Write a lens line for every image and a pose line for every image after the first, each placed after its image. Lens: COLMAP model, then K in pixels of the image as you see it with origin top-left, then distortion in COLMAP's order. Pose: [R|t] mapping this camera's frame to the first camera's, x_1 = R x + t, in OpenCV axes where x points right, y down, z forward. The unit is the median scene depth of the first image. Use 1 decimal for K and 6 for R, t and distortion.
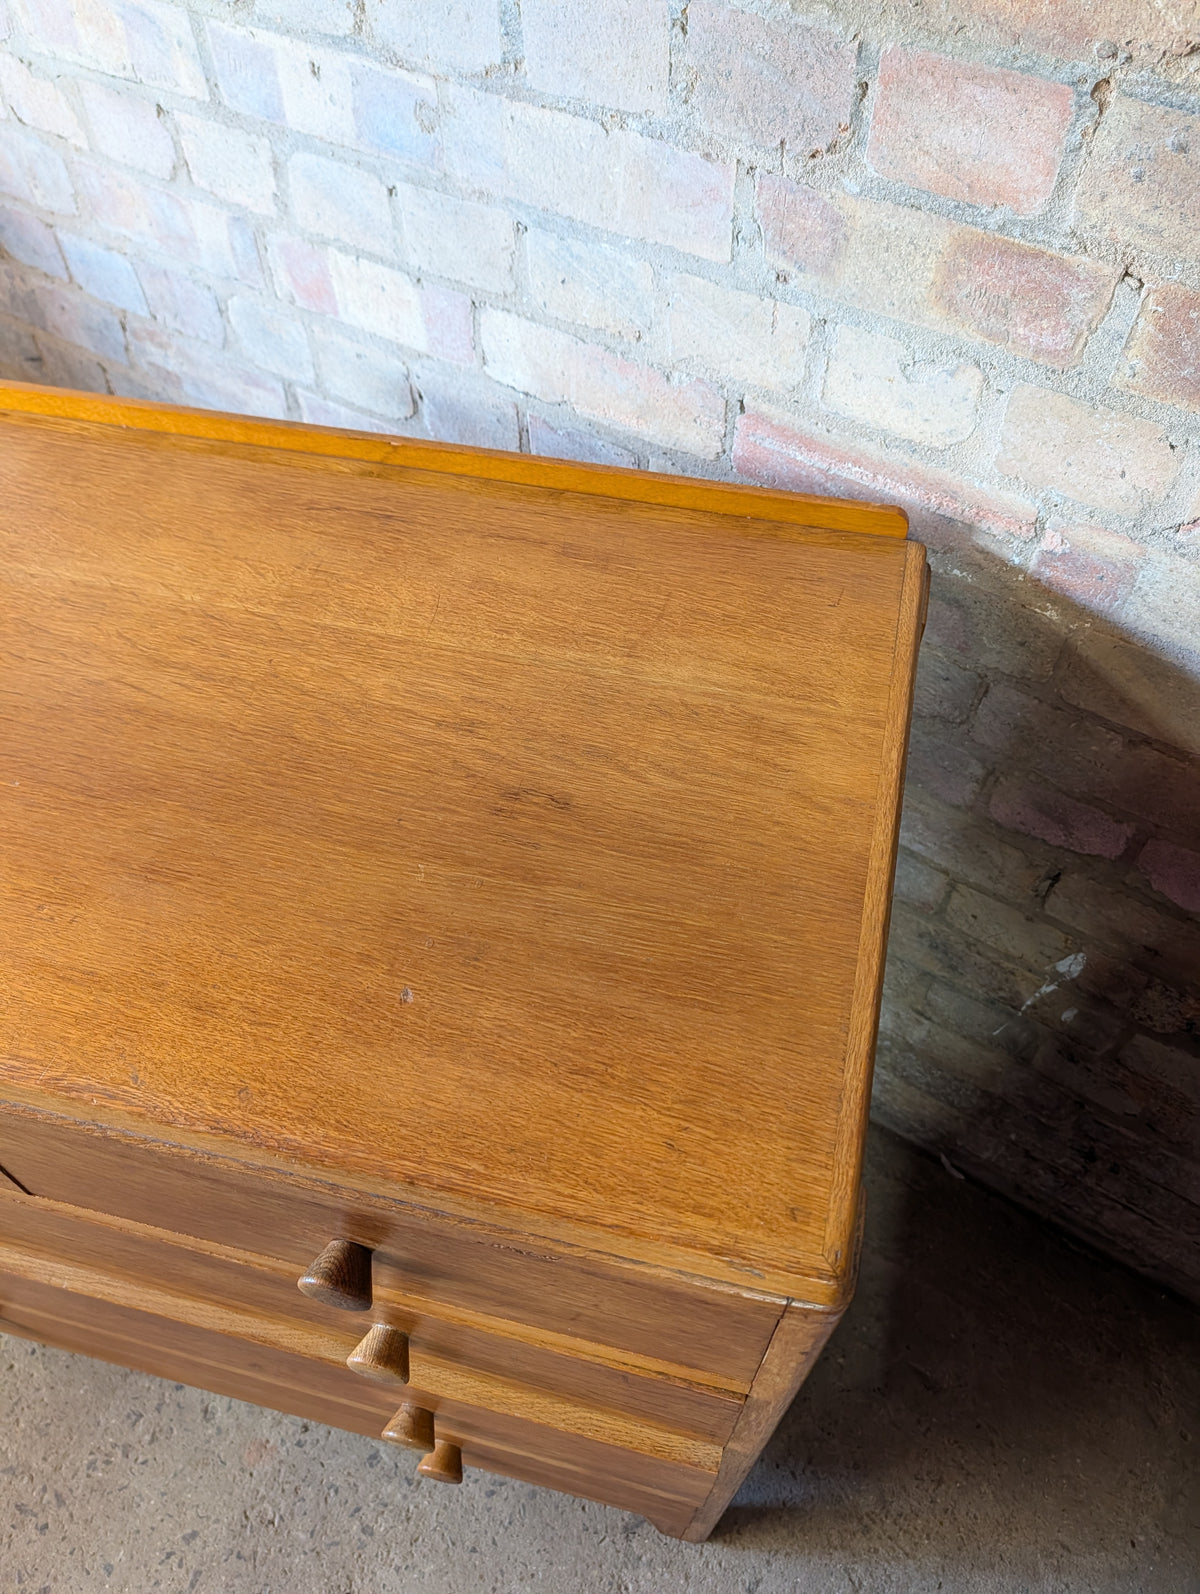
lens RADIAL K [[1157.4, 0, 588.3], [0, 1157.4, 793.0], [0, 0, 1]] dist [-0.000258, -0.006797]
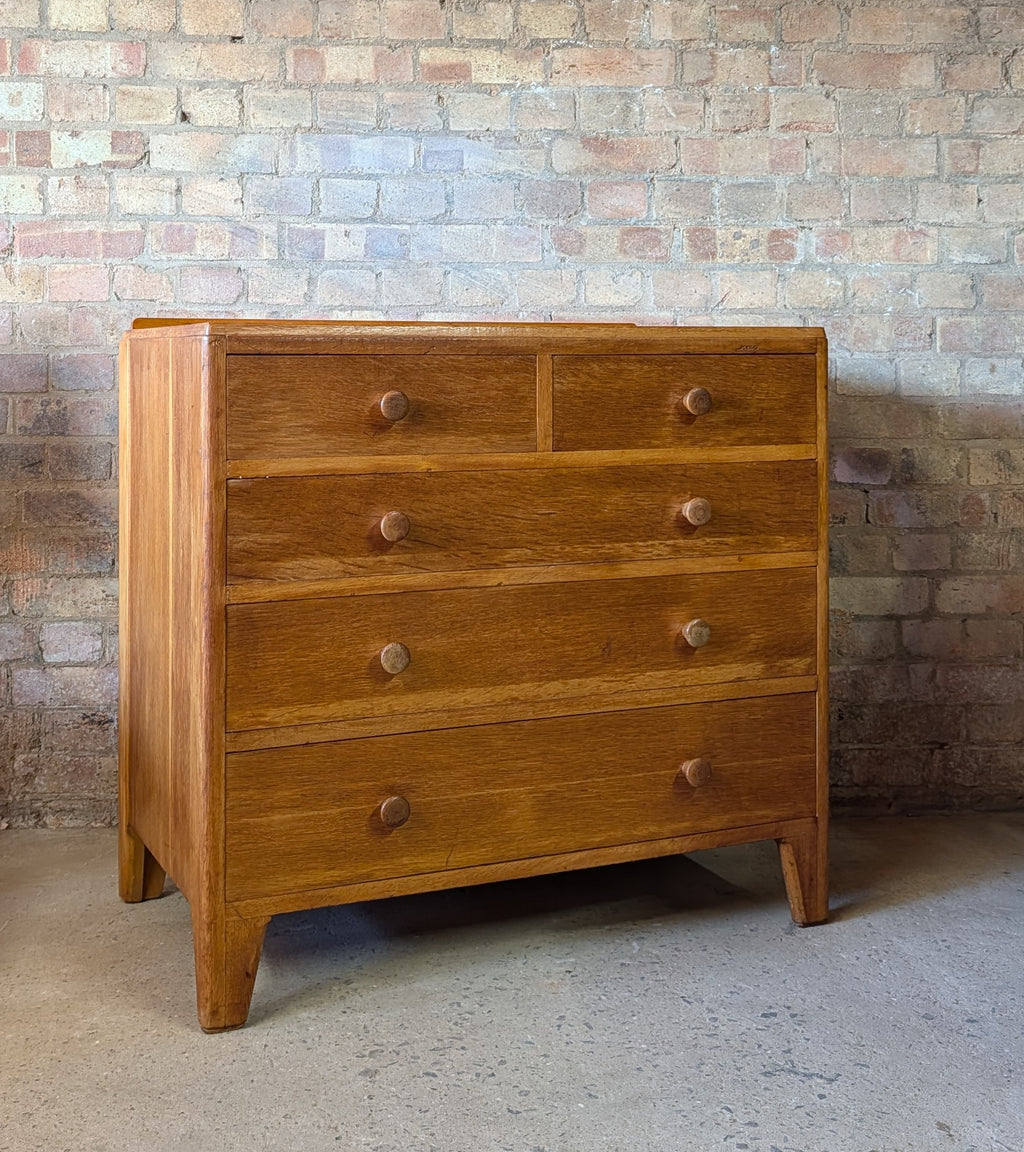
lens RADIAL K [[1467.9, 0, 410.3], [0, 1467.9, 378.1], [0, 0, 1]] dist [0.141219, -0.461060]
pose [[0.802288, 0.005124, 0.596915, -2.176507], [0.462530, 0.626799, -0.627048, 1.733778], [-0.377358, 0.779164, 0.500503, -0.406640]]
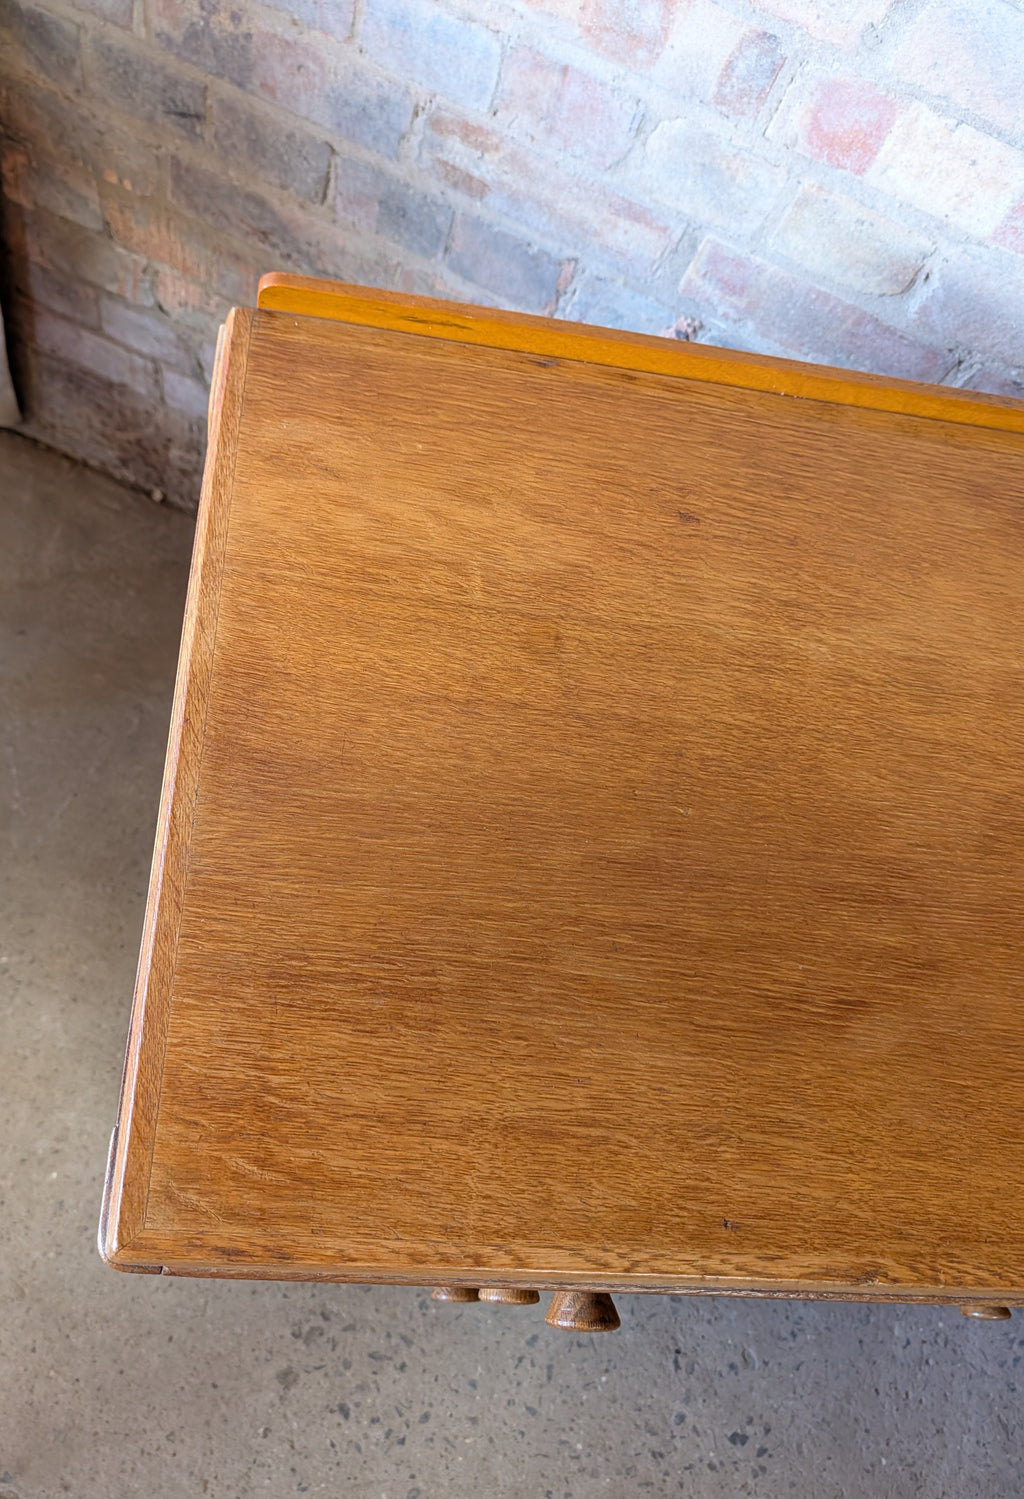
lens RADIAL K [[1139.9, 0, 426.4], [0, 1139.9, 761.9], [0, 0, 1]] dist [-0.000394, -0.008387]
pose [[0.962524, -0.121183, 0.242615, -0.985012], [0.033323, 0.940679, 0.337657, -0.401985], [-0.269141, -0.316918, 0.909465, 0.303607]]
